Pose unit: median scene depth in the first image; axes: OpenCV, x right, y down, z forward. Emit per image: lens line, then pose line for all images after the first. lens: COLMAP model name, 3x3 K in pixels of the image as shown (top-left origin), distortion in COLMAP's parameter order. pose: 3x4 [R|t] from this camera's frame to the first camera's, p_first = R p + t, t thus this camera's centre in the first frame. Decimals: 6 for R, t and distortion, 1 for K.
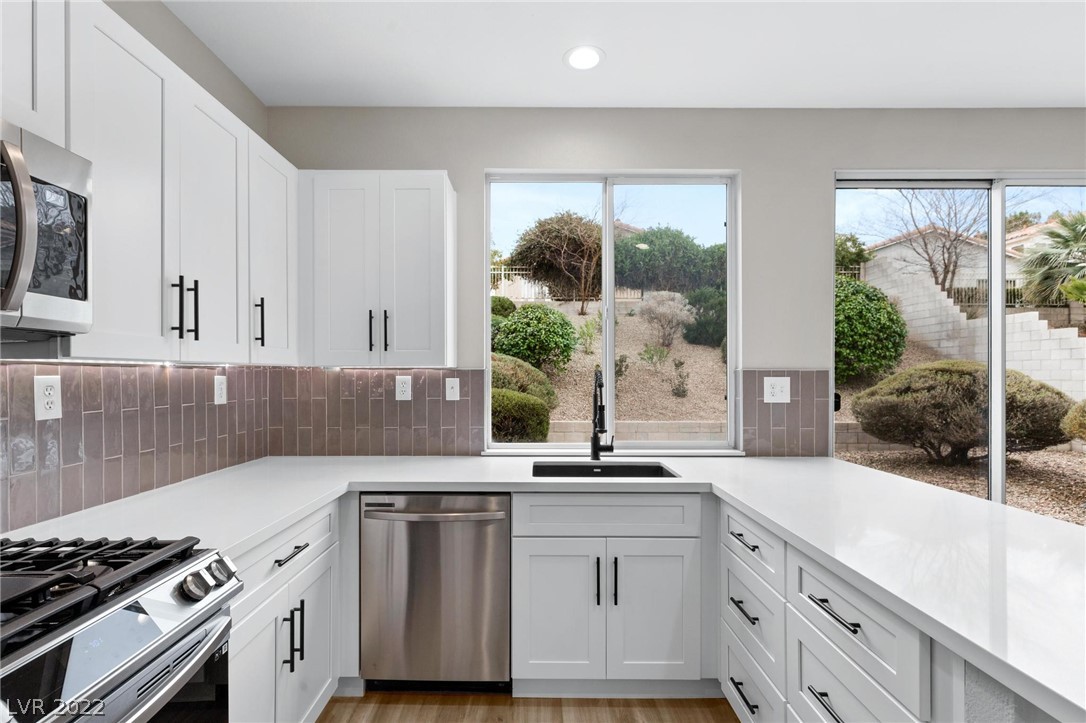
lens RADIAL K [[521.9, 0, 533.2], [0, 521.9, 379.5], [0, 0, 1]] dist [-0.000375, -0.000216]
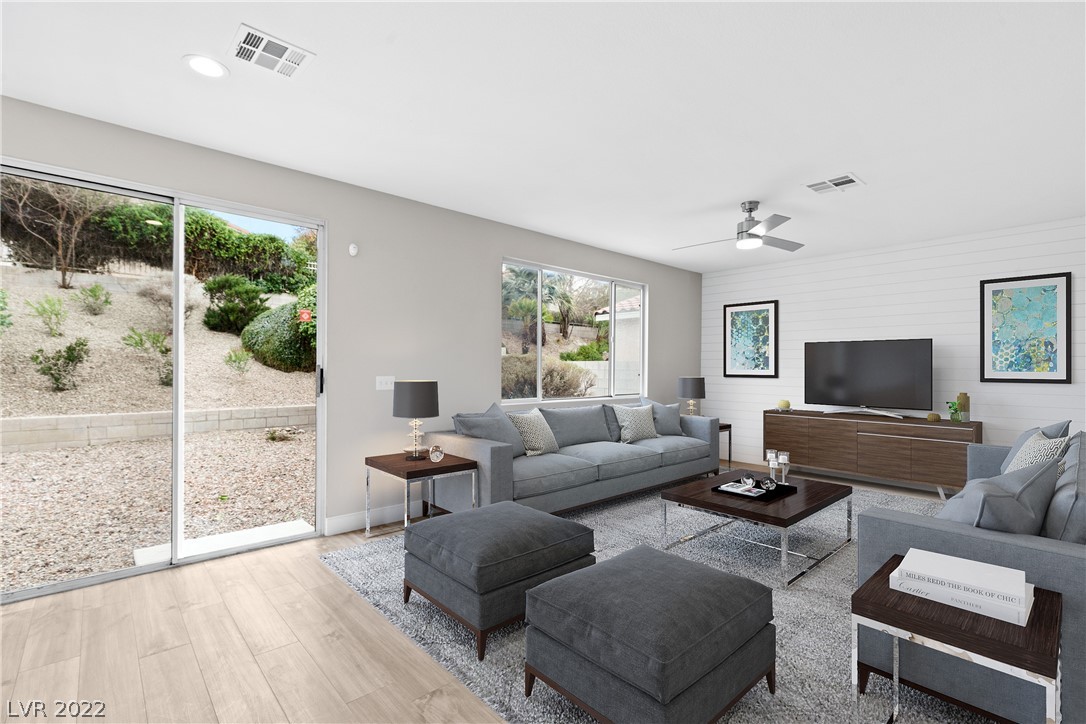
lens RADIAL K [[490.8, 0, 546.2], [0, 490.8, 372.4], [0, 0, 1]] dist [0.000382, 0.000059]
pose [[0.738164, -0.001007, 0.674621, 0.189825], [-0.002275, 0.999989, 0.003982, 0.003965], [-0.674618, -0.004474, 0.738154, -0.105500]]
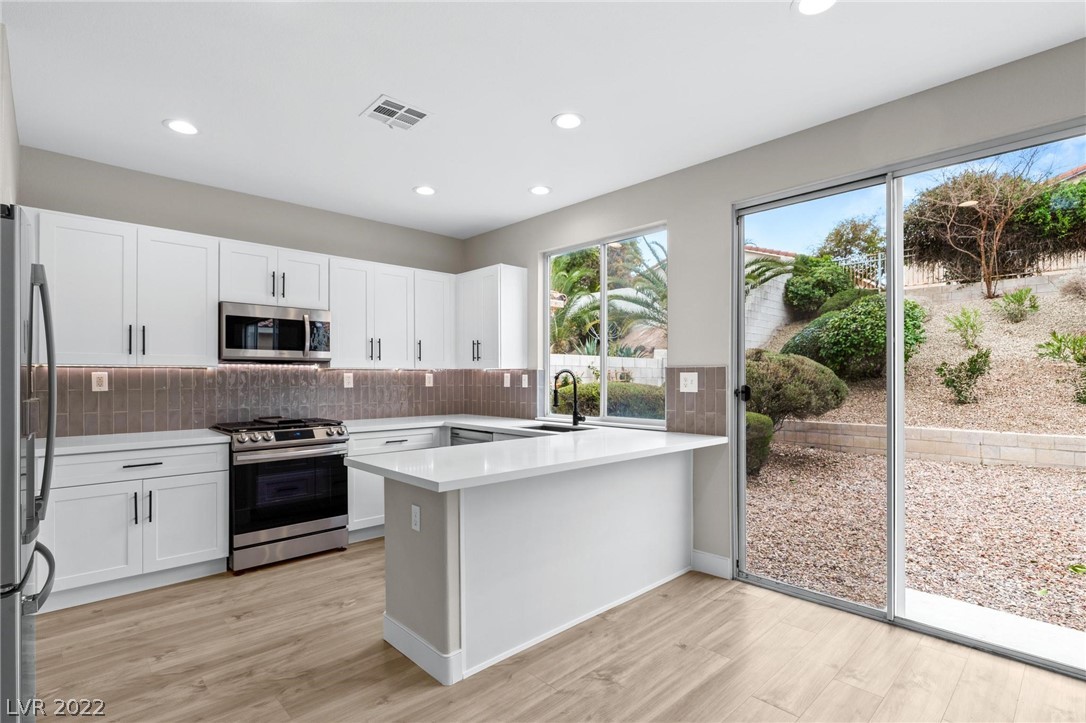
lens RADIAL K [[523.8, 0, 546.3], [0, 523.8, 376.6], [0, 0, 1]] dist [-0.003845, -0.000218]
pose [[0.692044, -0.002454, -0.721851, 0.287362], [-0.003956, 0.999966, -0.007191, 0.003999], [0.721845, 0.007832, 0.692011, -0.040392]]
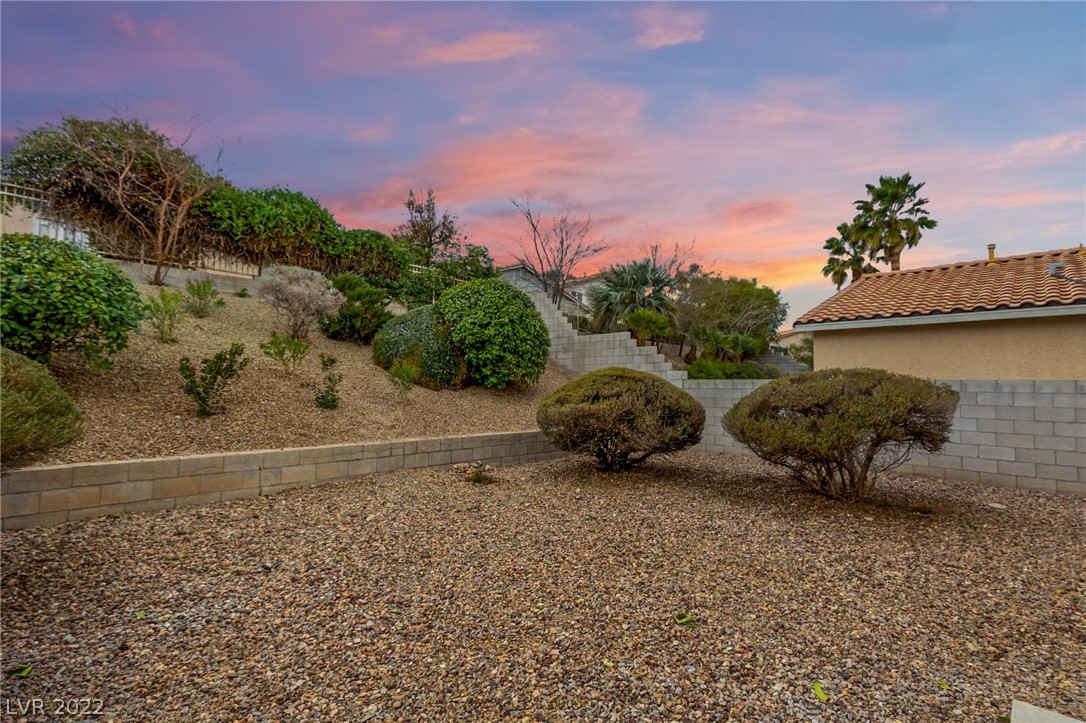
lens RADIAL K [[482.4, 0, 543.0], [0, 482.4, 361.5], [0, 0, 1]] dist [0.003103, 0.000511]
pose [[0.715381, 0.043922, 0.697352, 0.031268], [-0.007001, 0.998423, -0.055702, 0.004094], [-0.698699, 0.034966, 0.714561, 0.330472]]
